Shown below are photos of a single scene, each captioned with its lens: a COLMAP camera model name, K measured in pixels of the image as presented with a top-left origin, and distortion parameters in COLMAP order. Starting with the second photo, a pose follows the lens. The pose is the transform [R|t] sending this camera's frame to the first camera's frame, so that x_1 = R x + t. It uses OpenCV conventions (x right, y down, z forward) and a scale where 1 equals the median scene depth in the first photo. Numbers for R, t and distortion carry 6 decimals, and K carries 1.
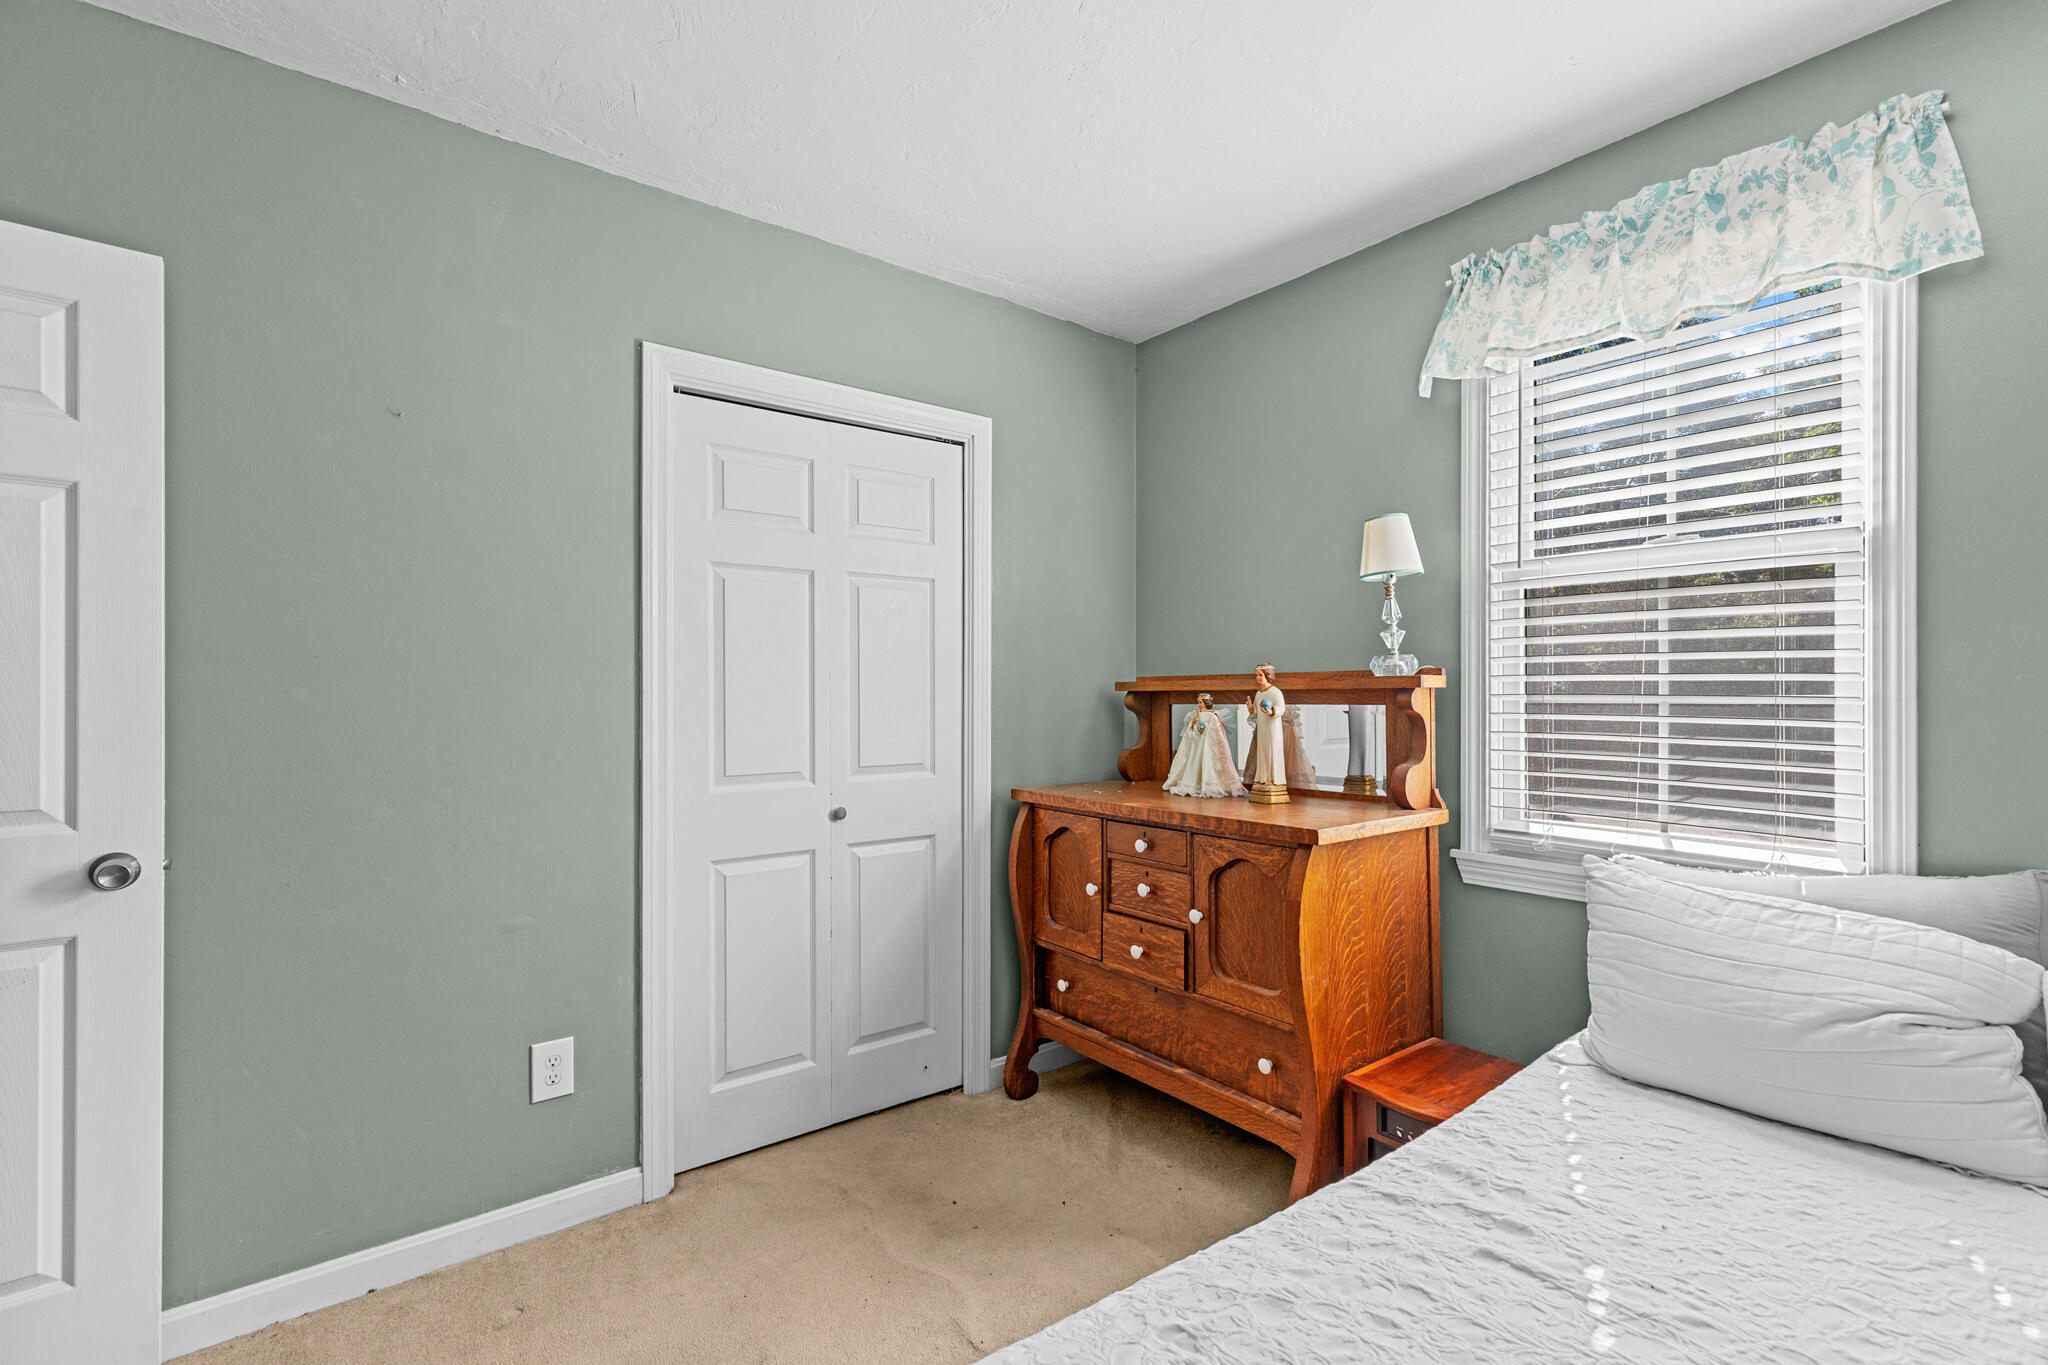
lens RADIAL K [[937.9, 0, 1024.1], [0, 937.9, 692.2], [0, 0, 1]] dist [0.004671, 0.004157]
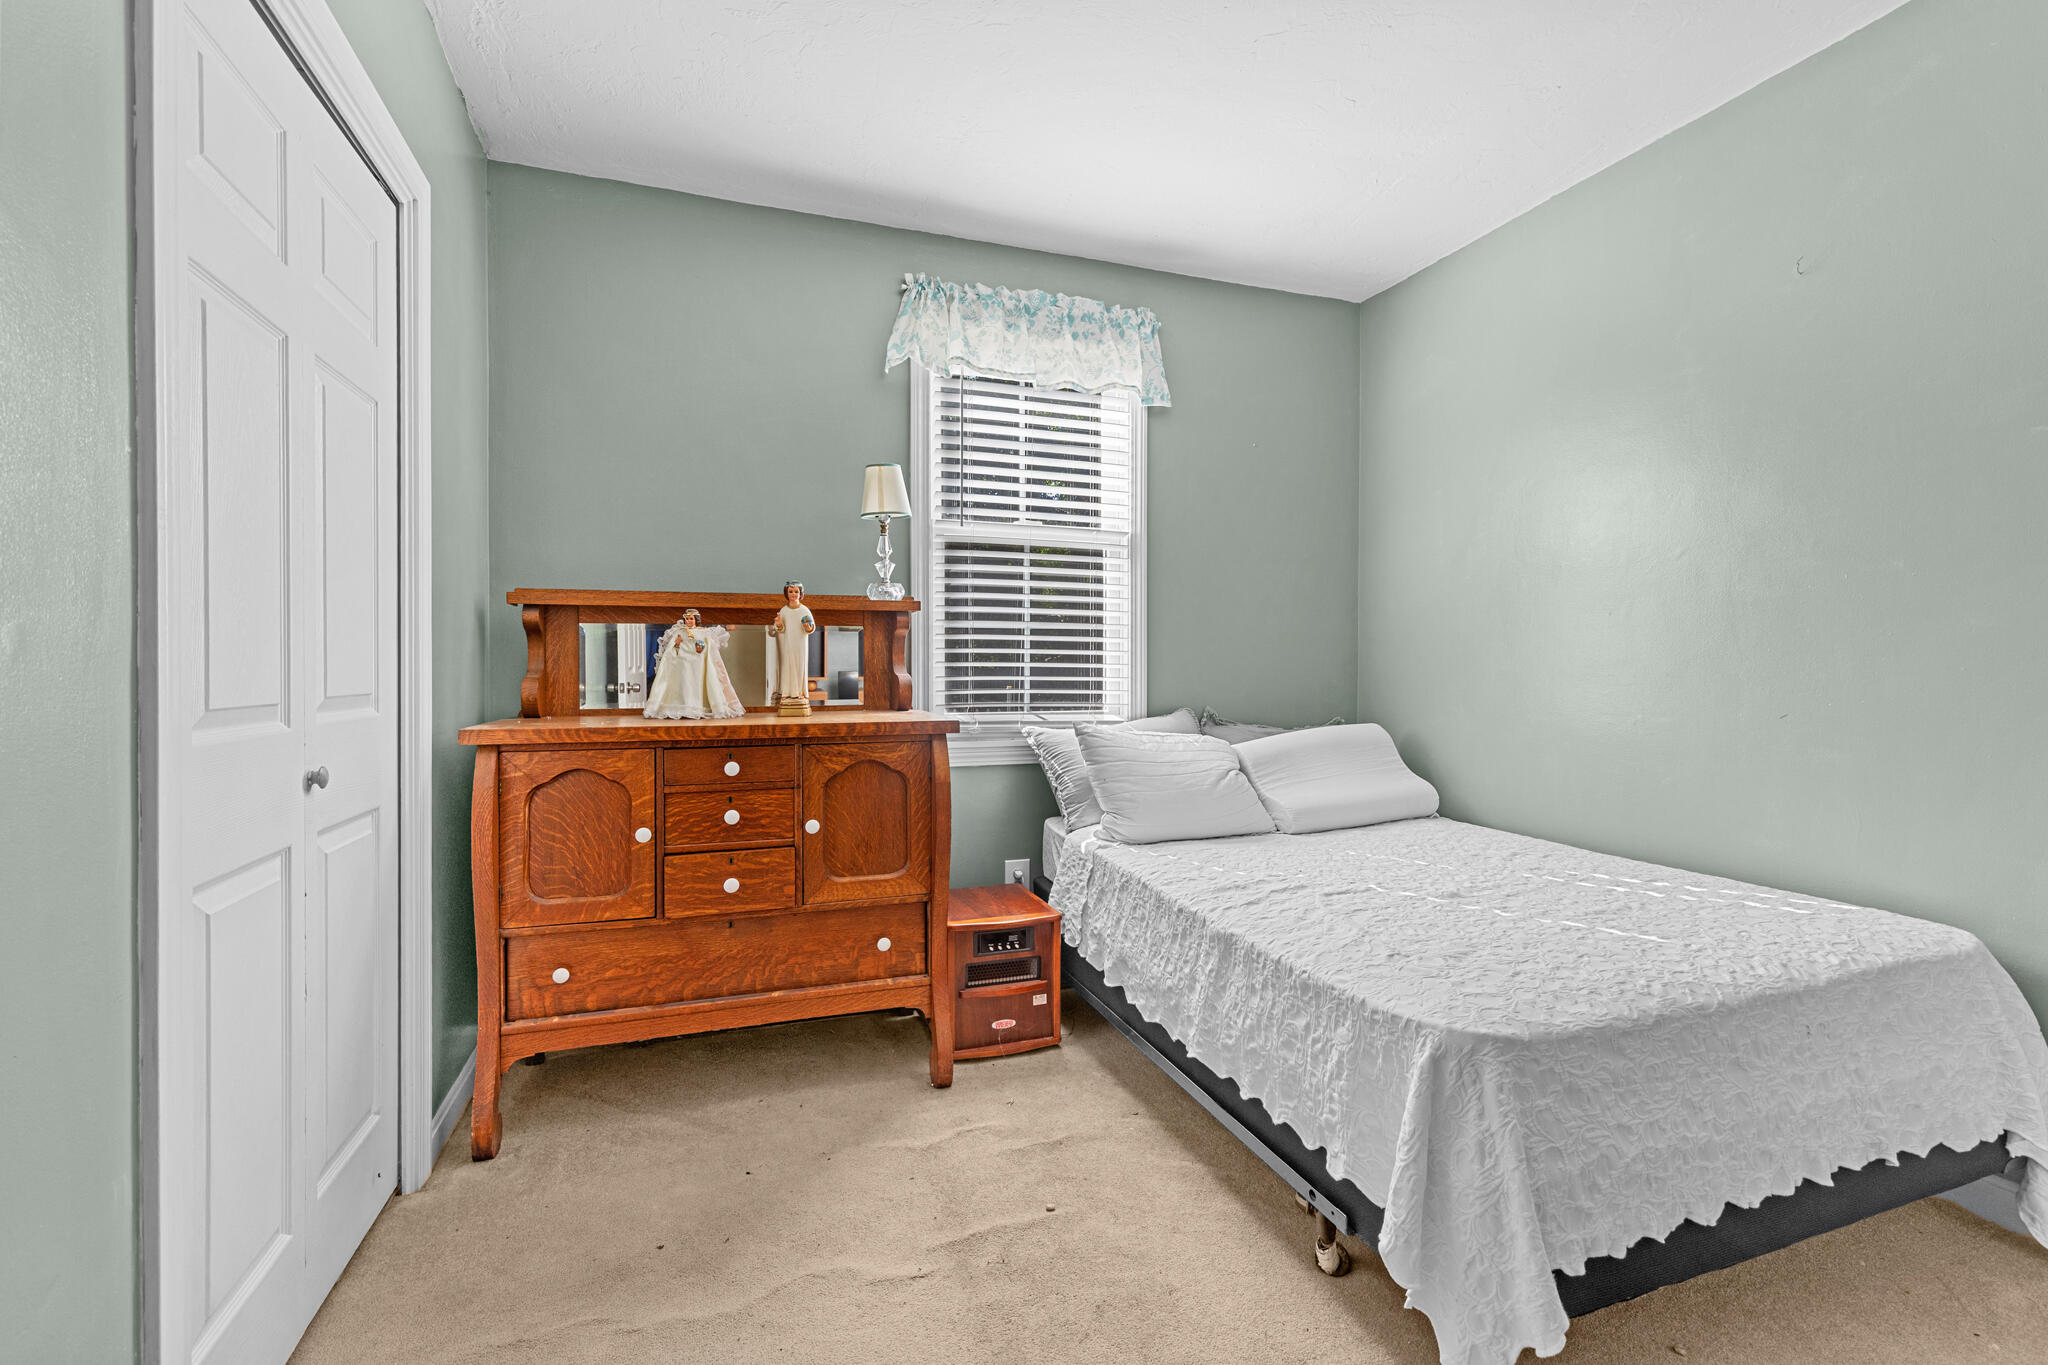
lens RADIAL K [[937.9, 0, 1034.4], [0, 937.9, 673.6], [0, 0, 1]] dist [0.004671, 0.004157]
pose [[0.304239, -0.003657, 0.952589, -0.704679], [-0.001214, 0.999990, 0.004226, 0.072719], [-0.952595, -0.002443, 0.304231, 0.476592]]
